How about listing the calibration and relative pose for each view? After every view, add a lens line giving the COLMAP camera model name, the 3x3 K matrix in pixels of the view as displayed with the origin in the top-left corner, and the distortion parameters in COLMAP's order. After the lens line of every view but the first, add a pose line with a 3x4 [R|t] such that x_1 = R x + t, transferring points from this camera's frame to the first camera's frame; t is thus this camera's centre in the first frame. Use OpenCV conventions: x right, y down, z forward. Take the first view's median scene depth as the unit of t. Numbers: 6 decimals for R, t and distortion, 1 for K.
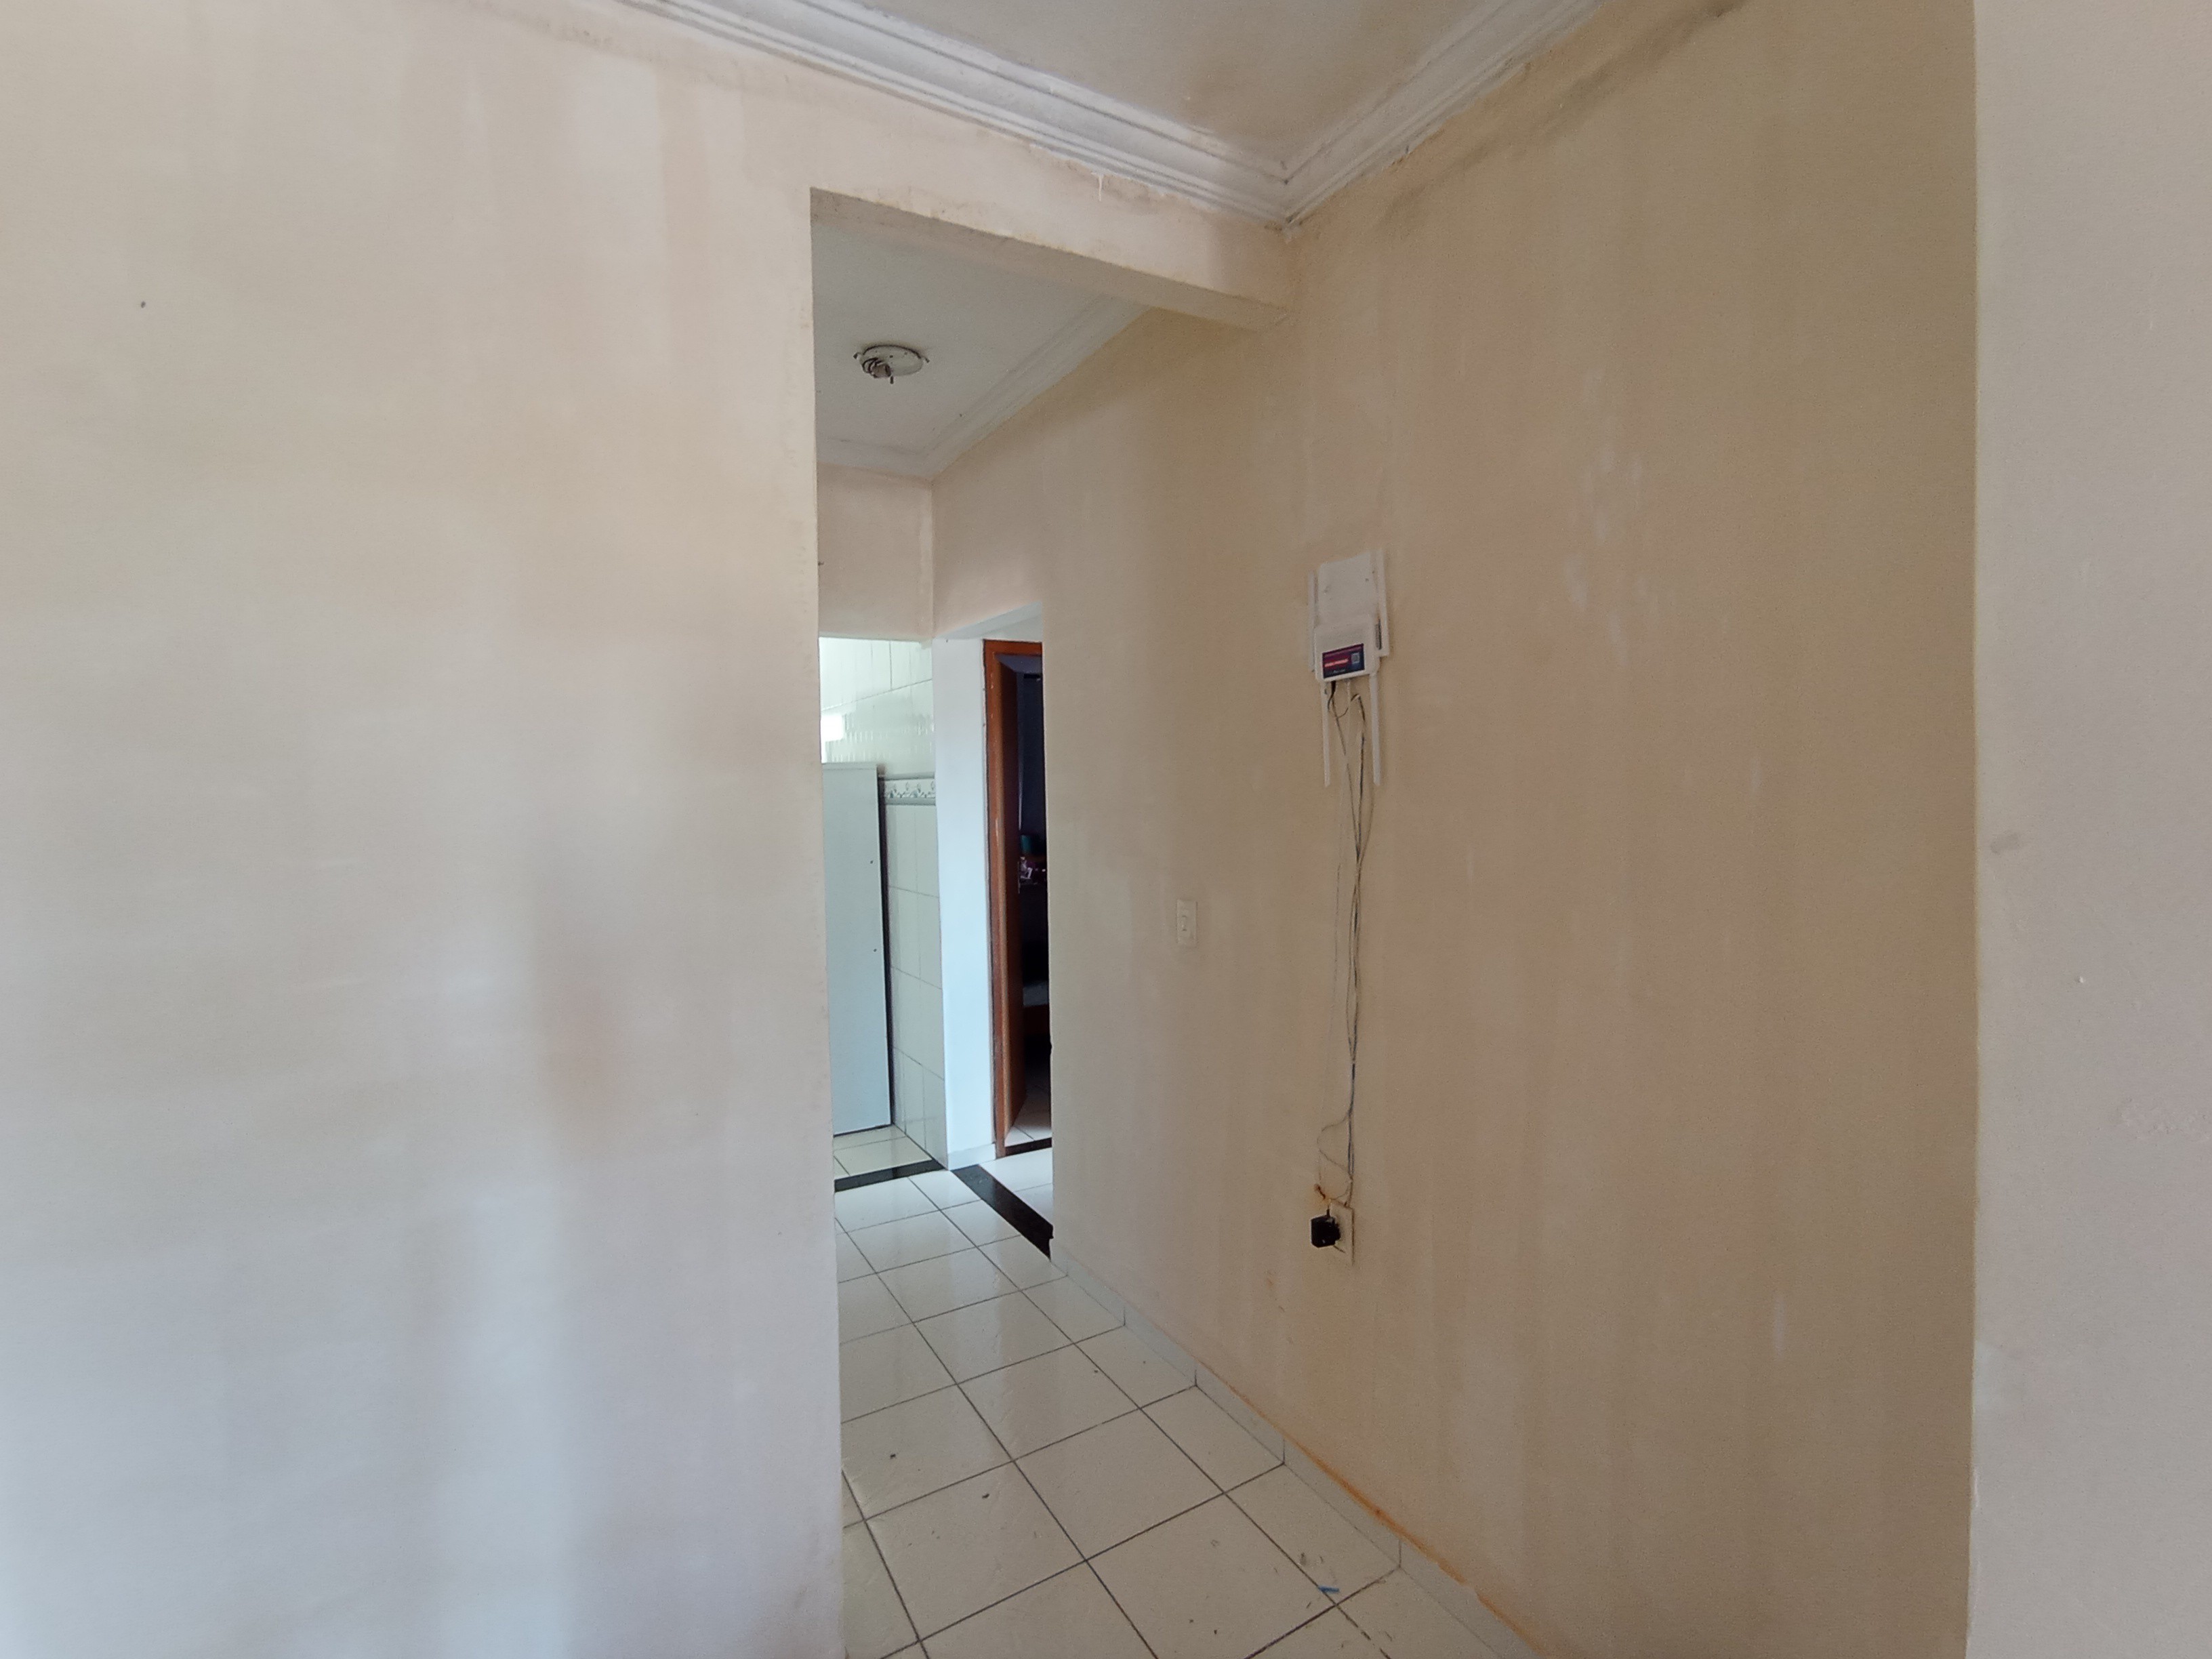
lens RADIAL K [[1001.6, 0, 1106.0], [0, 1001.6, 829.5], [0, 0, 1]] dist [-0.058798, 0.057438]
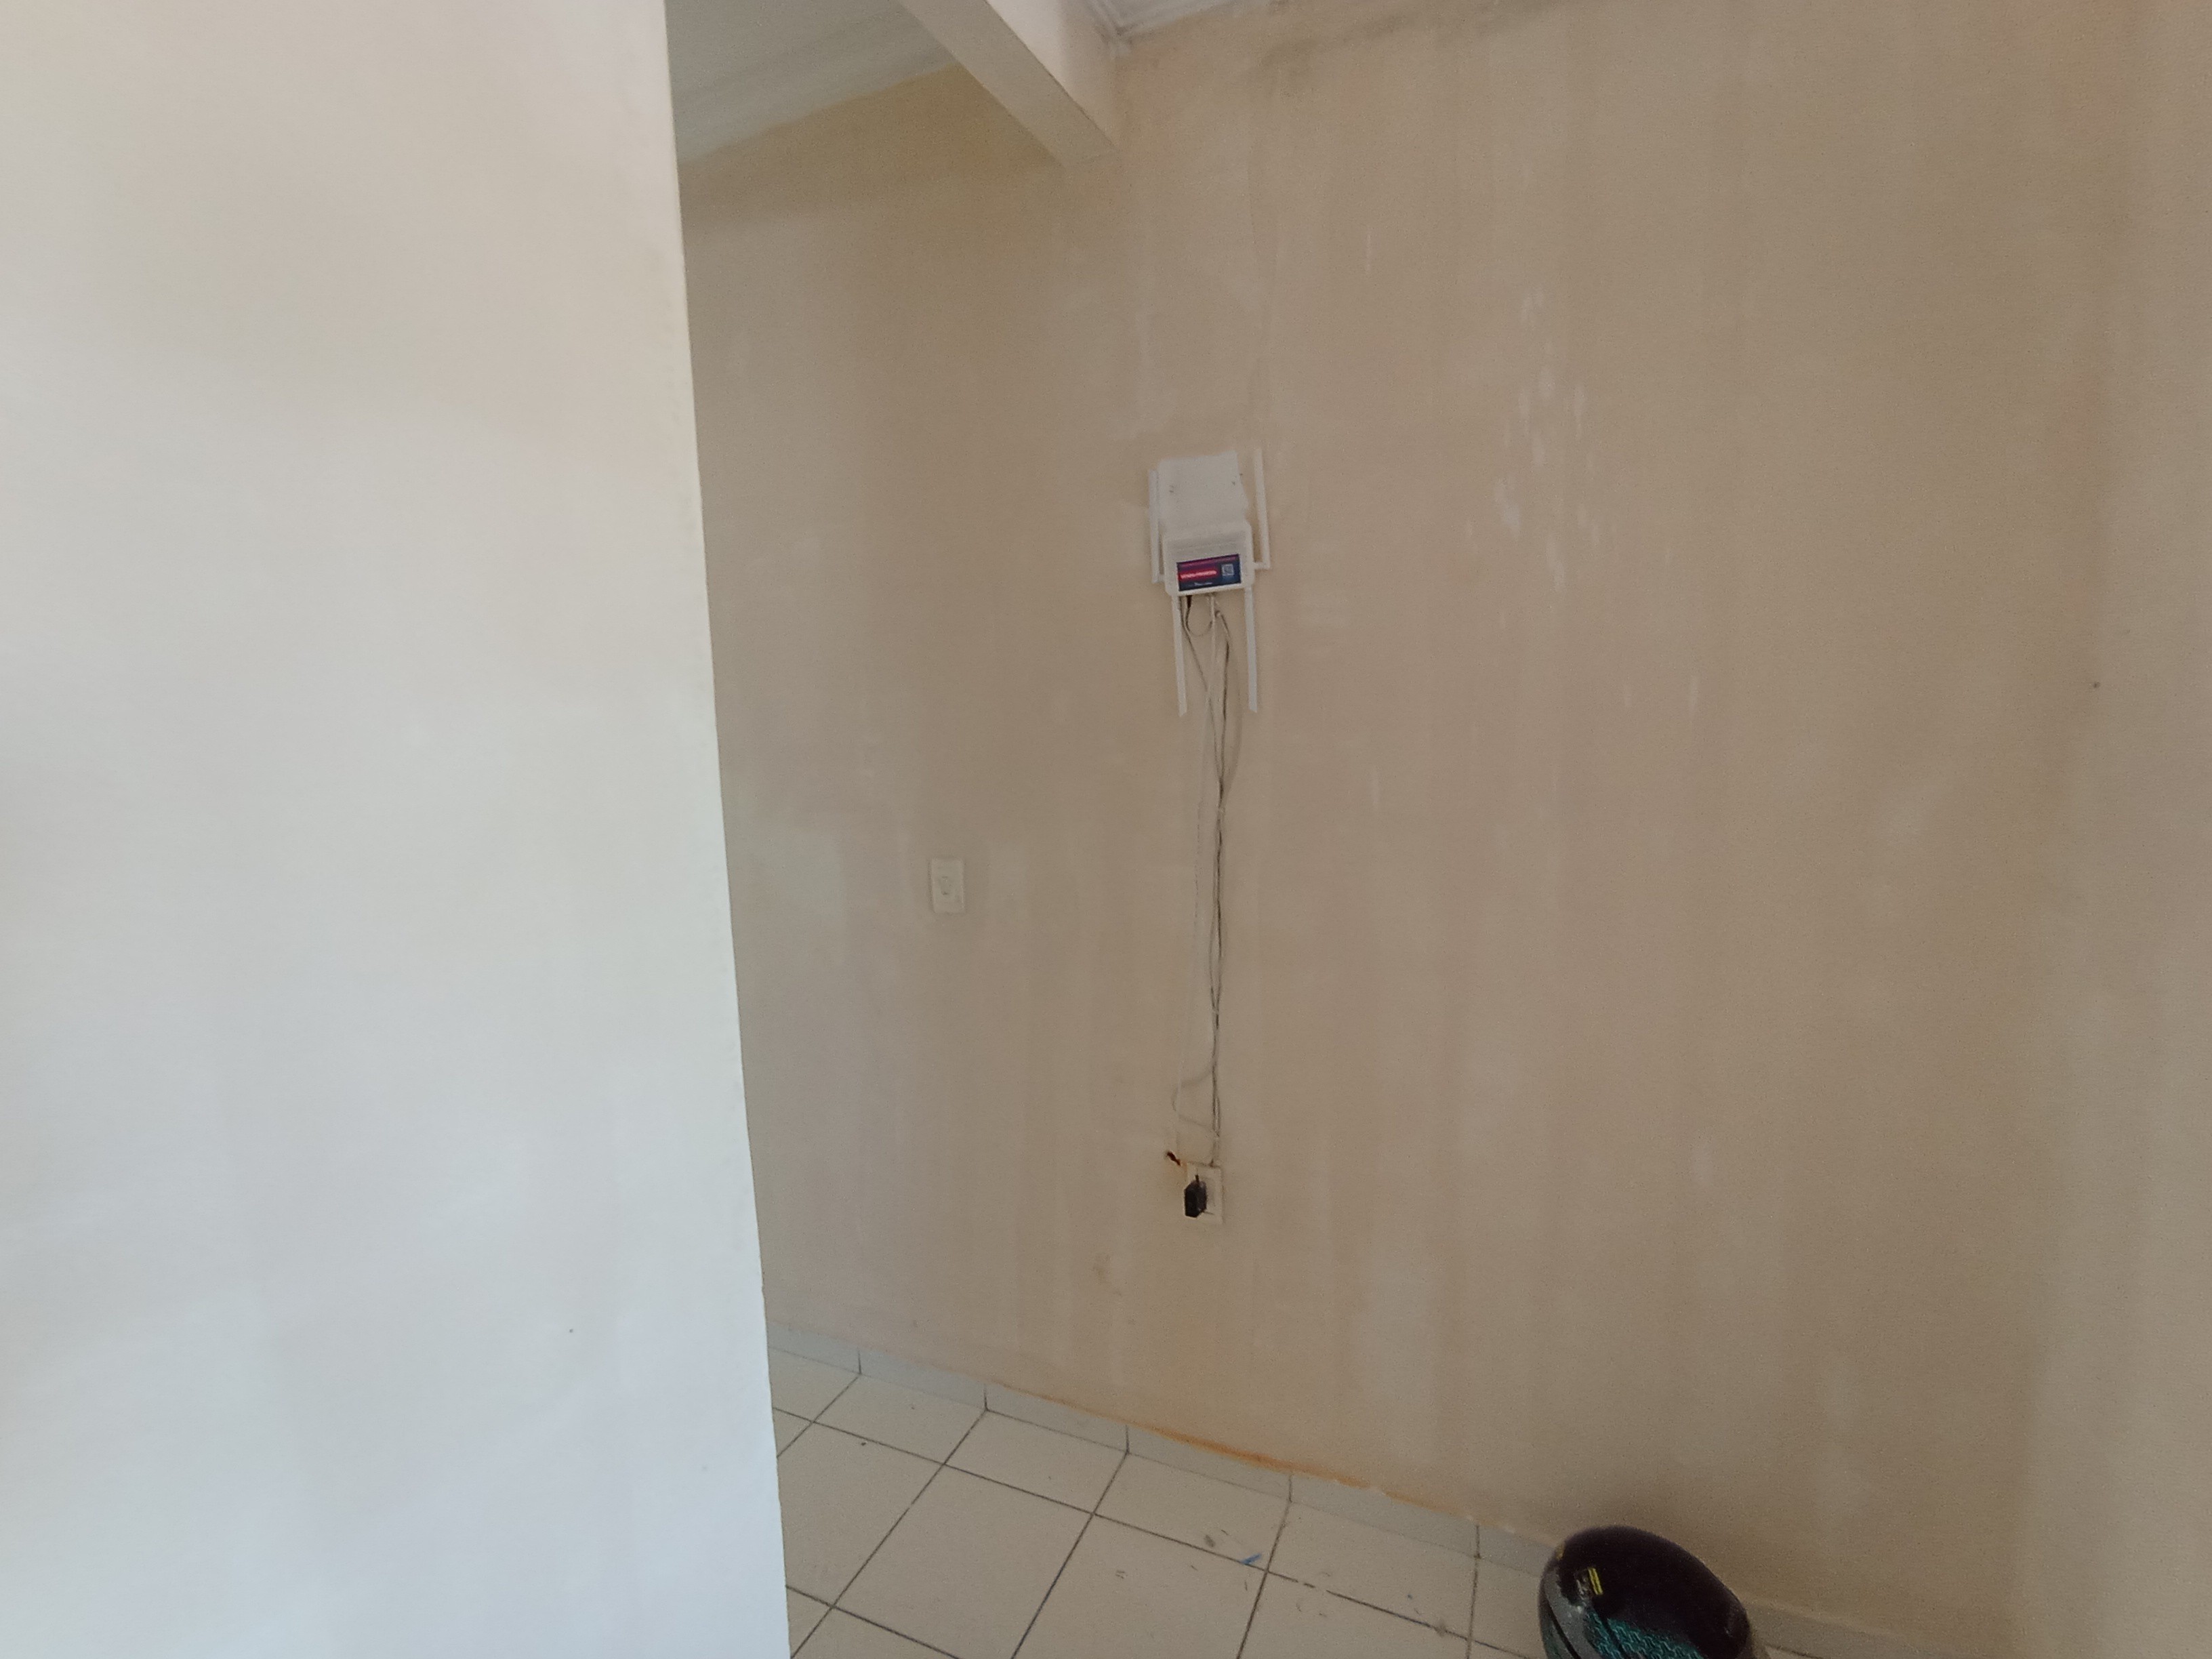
lens RADIAL K [[1001.6, 0, 1106.0], [0, 1001.6, 829.5], [0, 0, 1]] dist [-0.058798, 0.057438]
pose [[0.811298, -0.080371, 0.579082, -0.365102], [0.046756, 0.996253, 0.072764, -0.008667], [-0.582761, -0.031958, 0.812015, 0.313563]]
